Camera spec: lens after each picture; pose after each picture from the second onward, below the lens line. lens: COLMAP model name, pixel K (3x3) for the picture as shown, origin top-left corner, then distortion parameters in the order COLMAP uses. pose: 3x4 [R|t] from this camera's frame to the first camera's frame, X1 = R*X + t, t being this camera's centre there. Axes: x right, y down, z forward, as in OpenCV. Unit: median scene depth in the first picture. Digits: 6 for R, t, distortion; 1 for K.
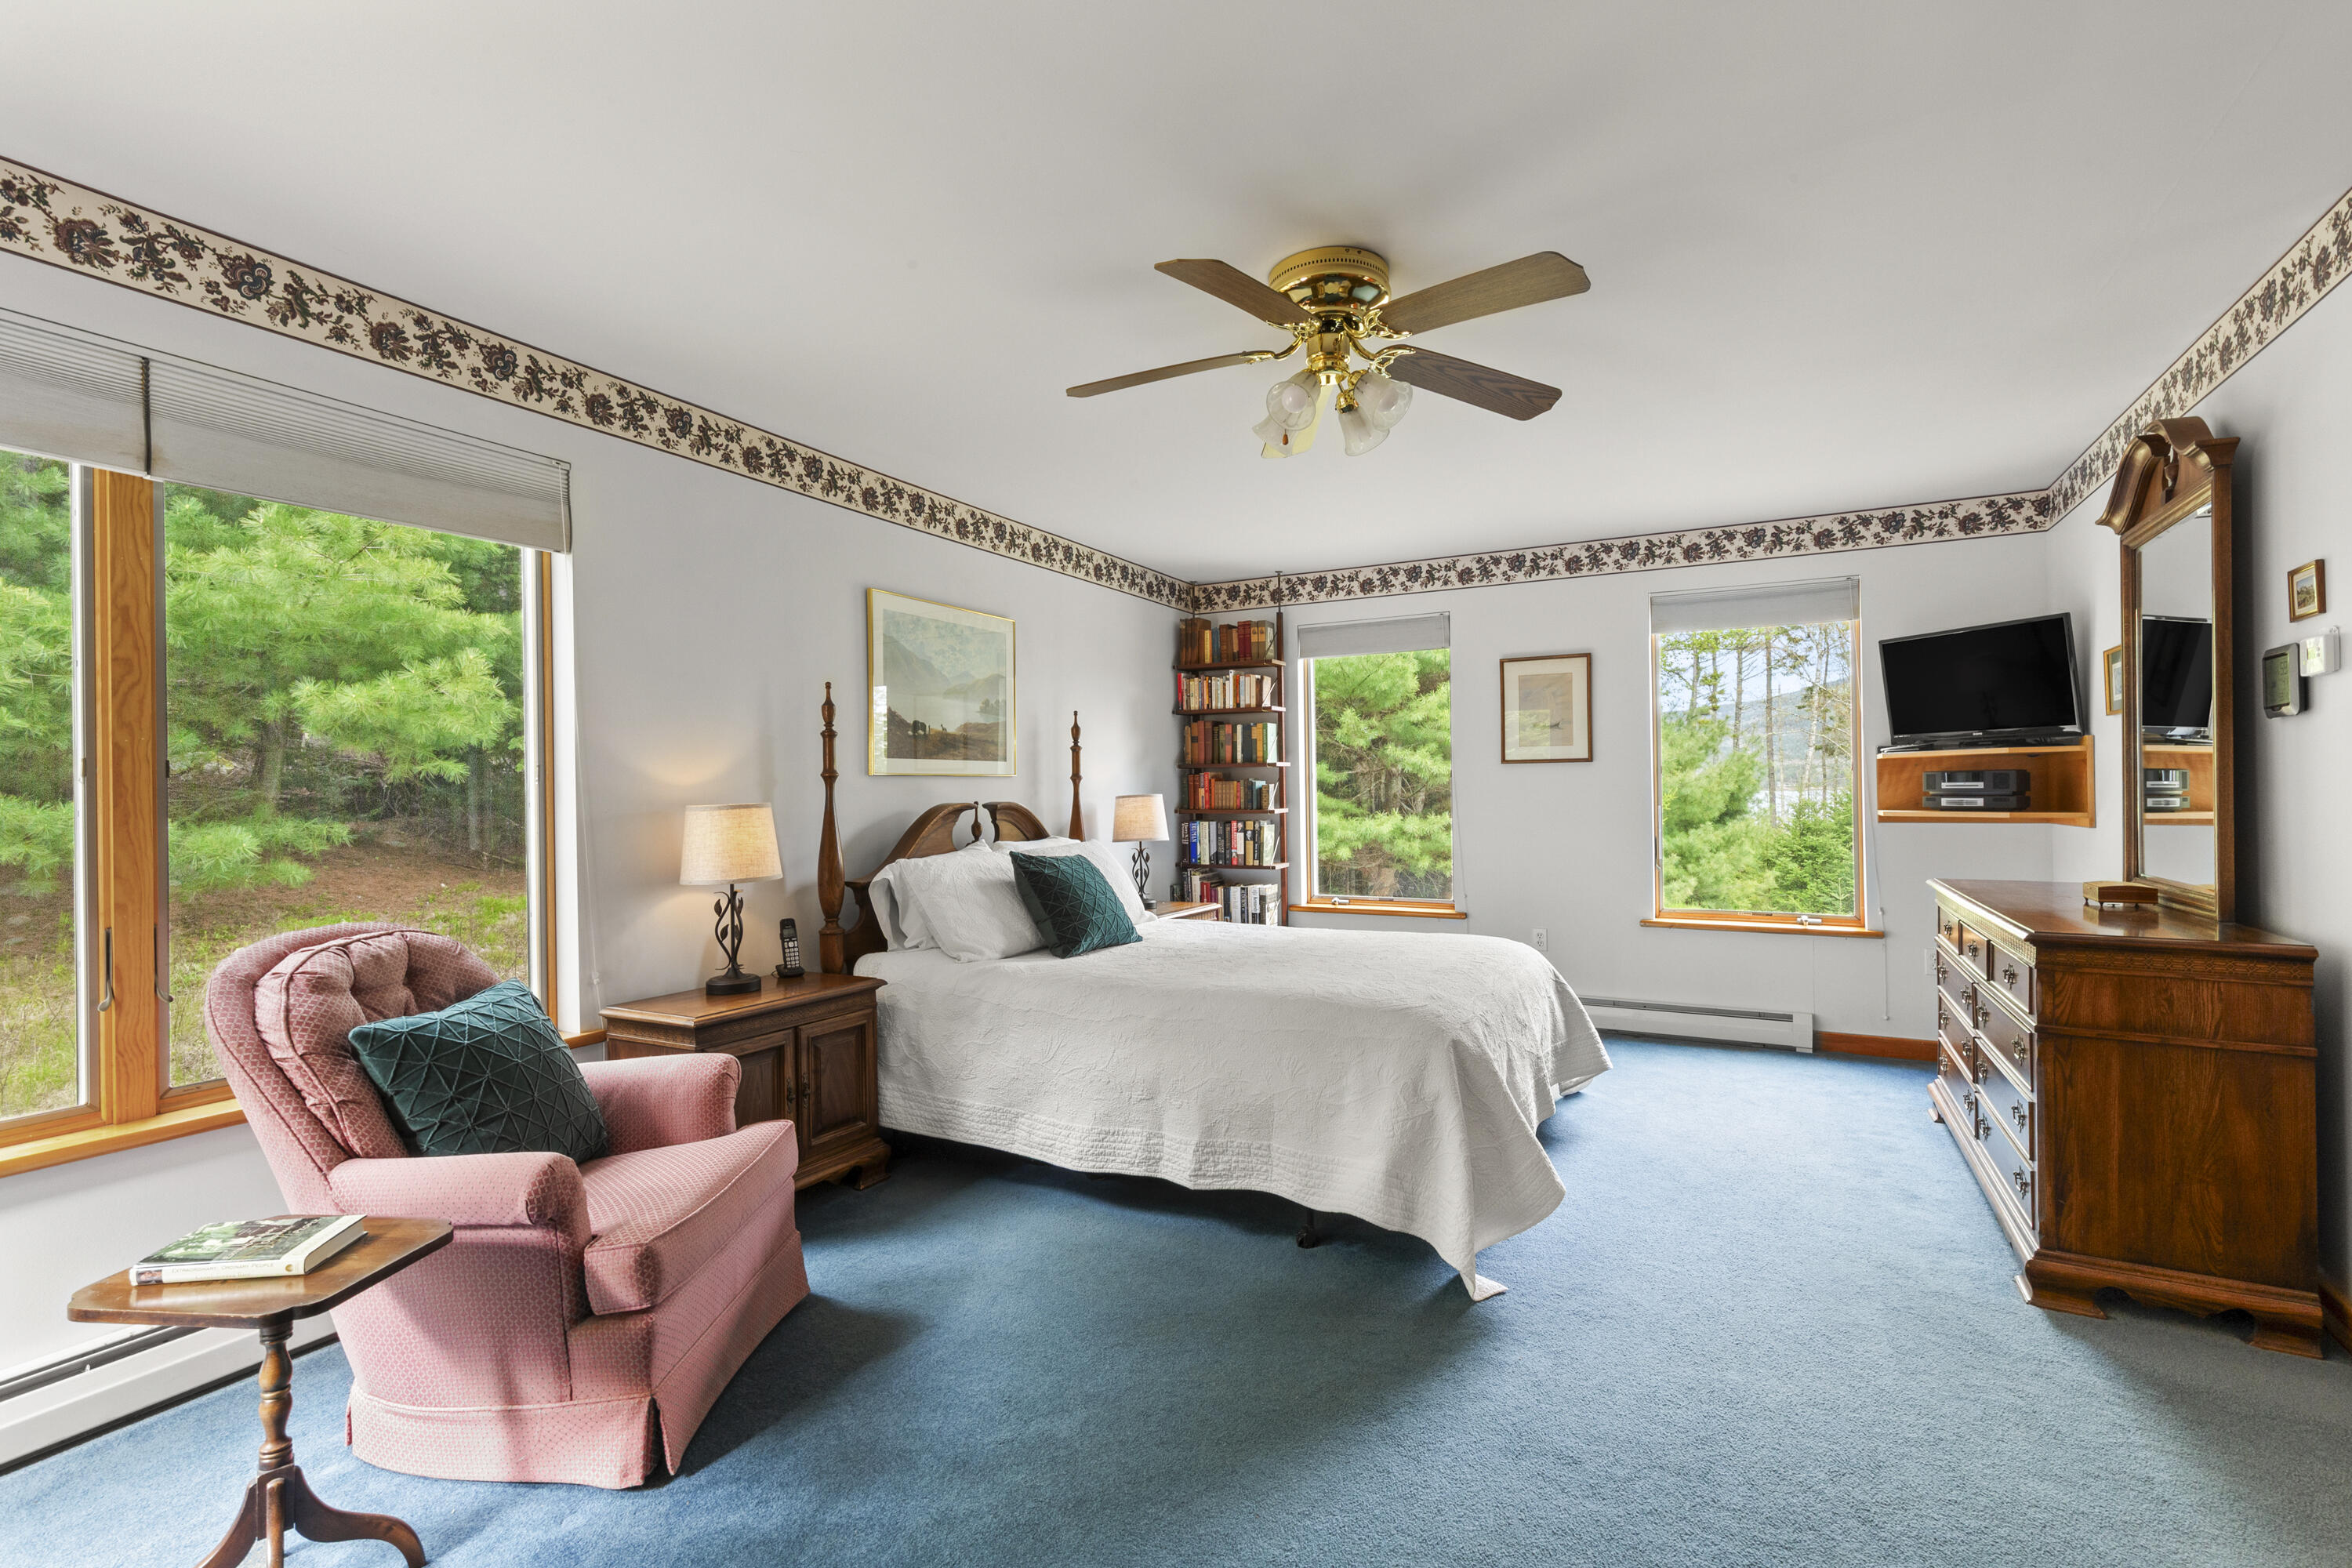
lens RADIAL K [[1075.4, 0, 1170.8], [0, 1075.4, 780.4], [0, 0, 1]] dist [0.005912, -0.001526]
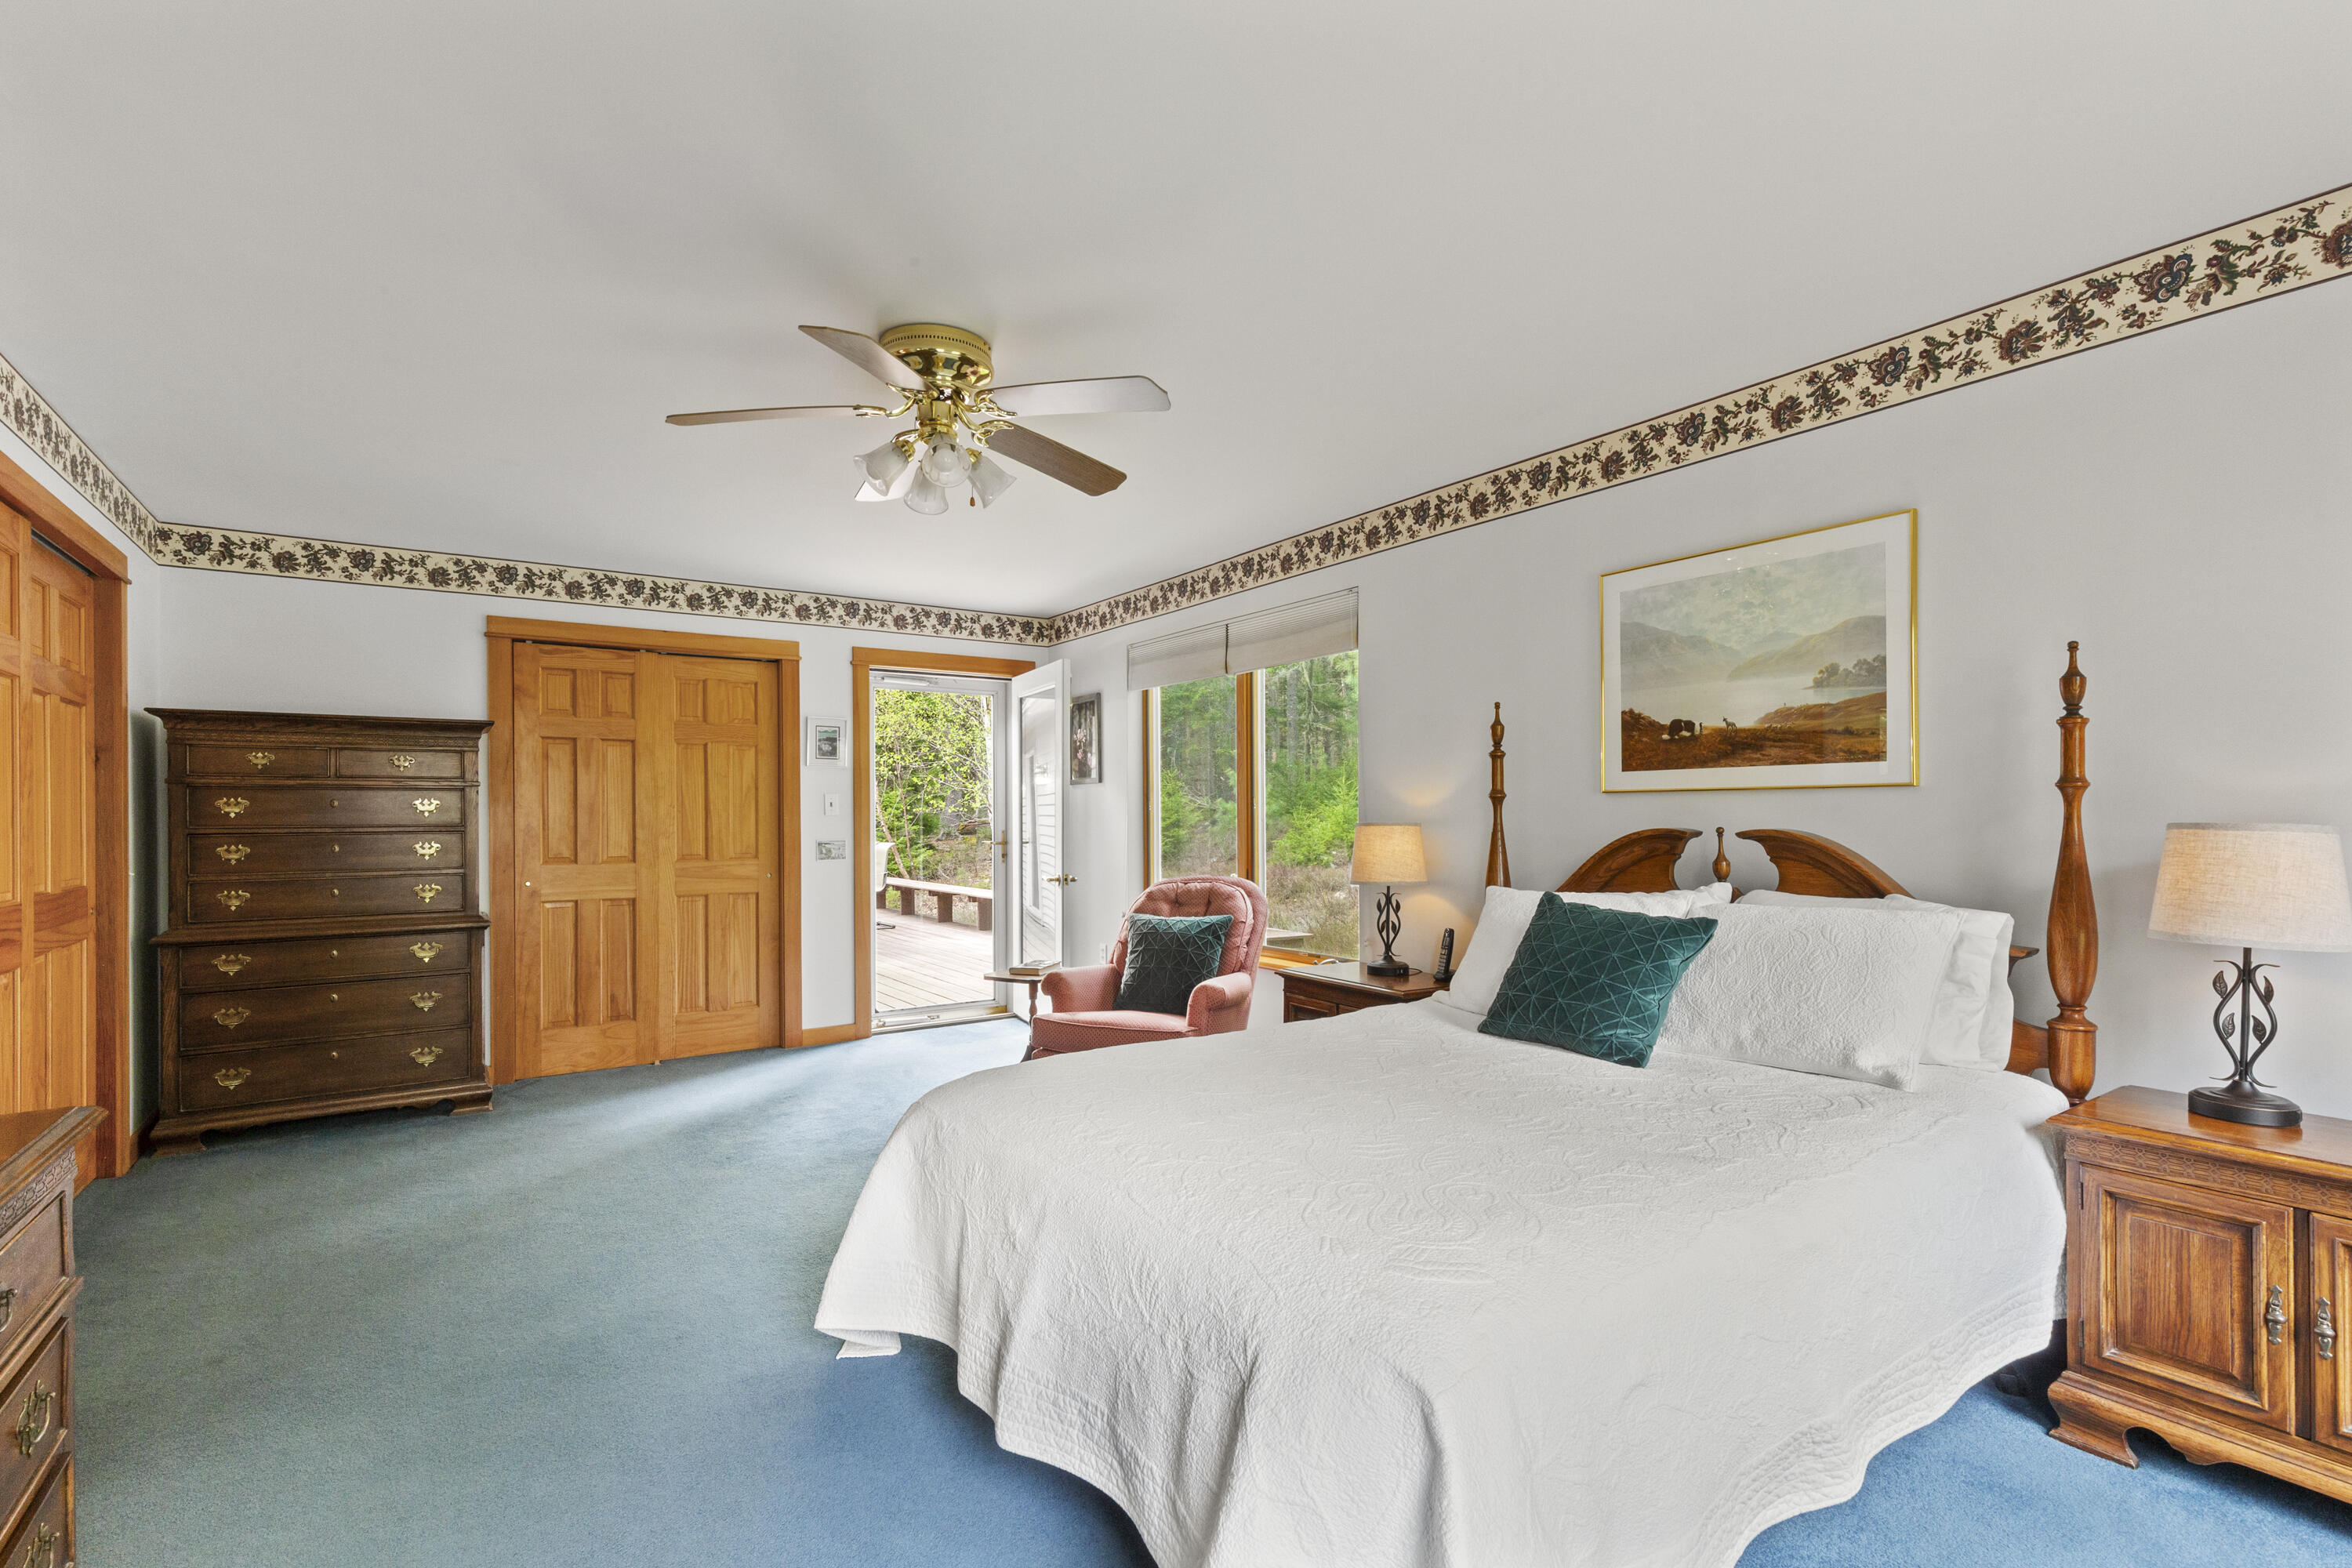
lens RADIAL K [[1075.4, 0, 1260.6], [0, 1075.4, 801.0], [0, 0, 1]] dist [0.005912, -0.001526]
pose [[-0.414833, -0.005547, -0.909881, 0.428744], [0.011213, 0.999874, -0.011208, 0.005557], [0.909829, -0.014852, -0.414718, 0.776385]]
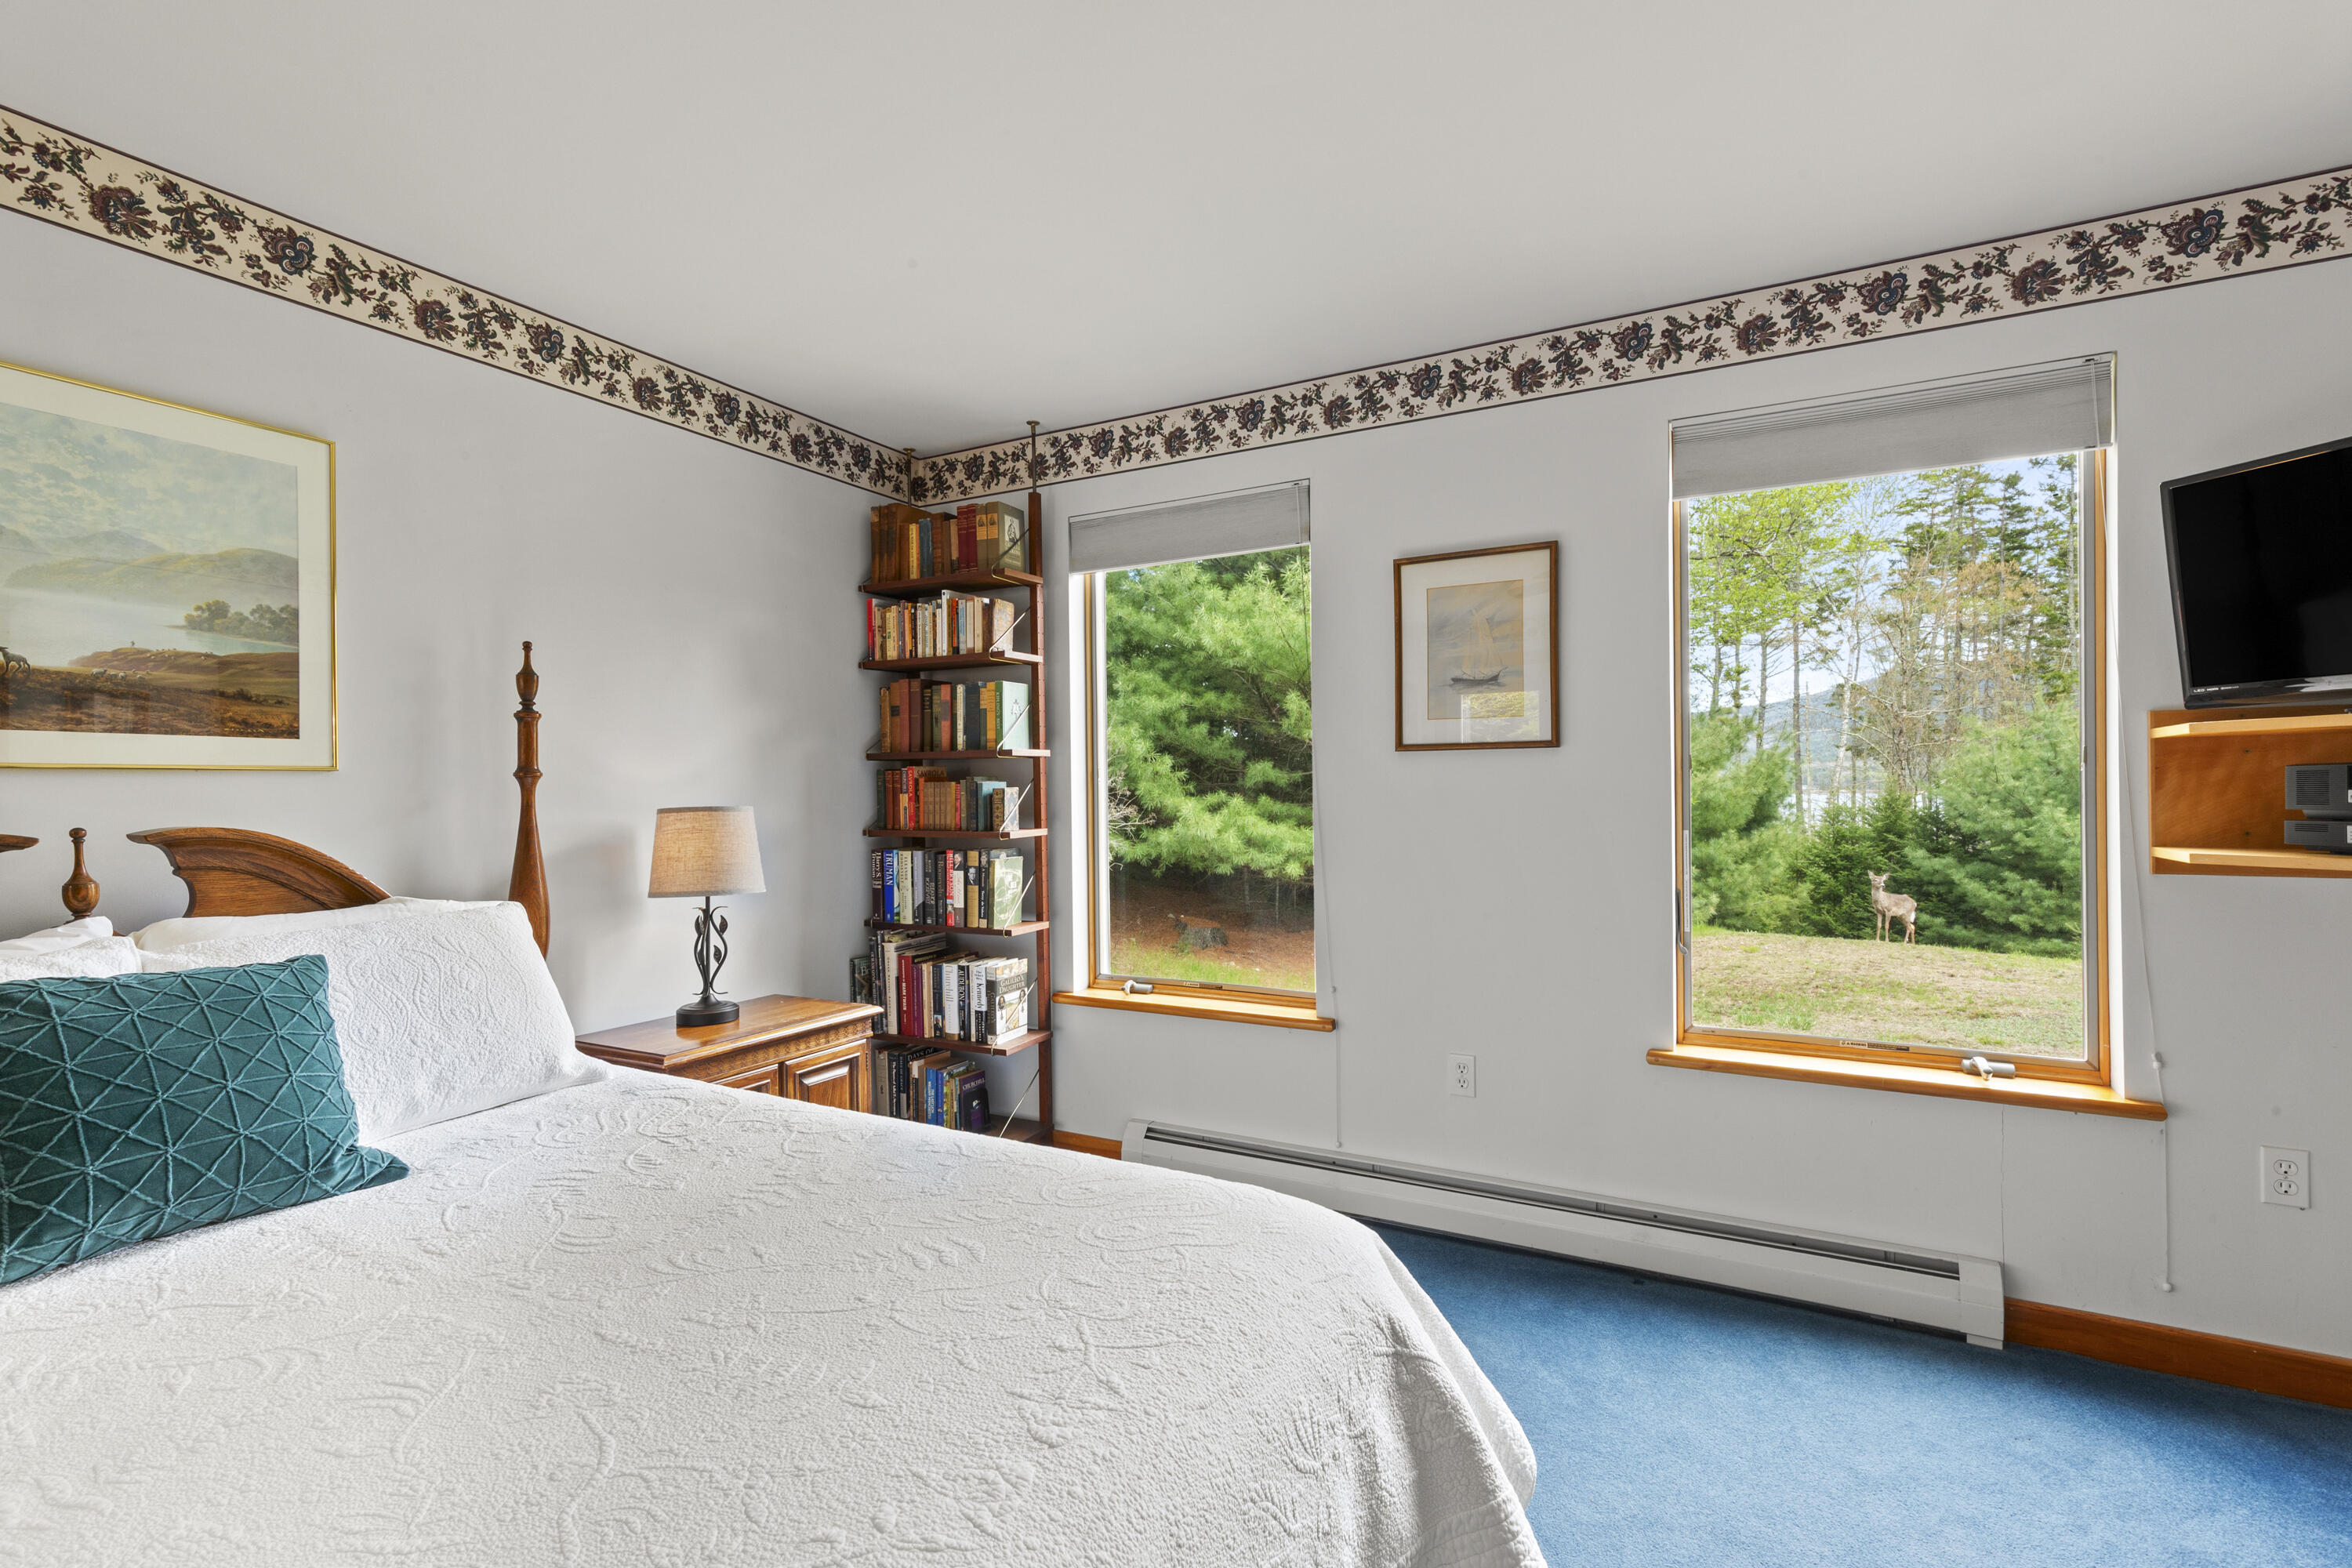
lens RADIAL K [[1075.4, 0, 1180.4], [0, 1075.4, 792.3], [0, 0, 1]] dist [0.005912, -0.001526]
pose [[0.999978, 0.002735, -0.006033, 0.195946], [-0.002674, 0.999946, 0.010081, 0.000123], [0.006060, -0.010065, 0.999931, 0.441161]]
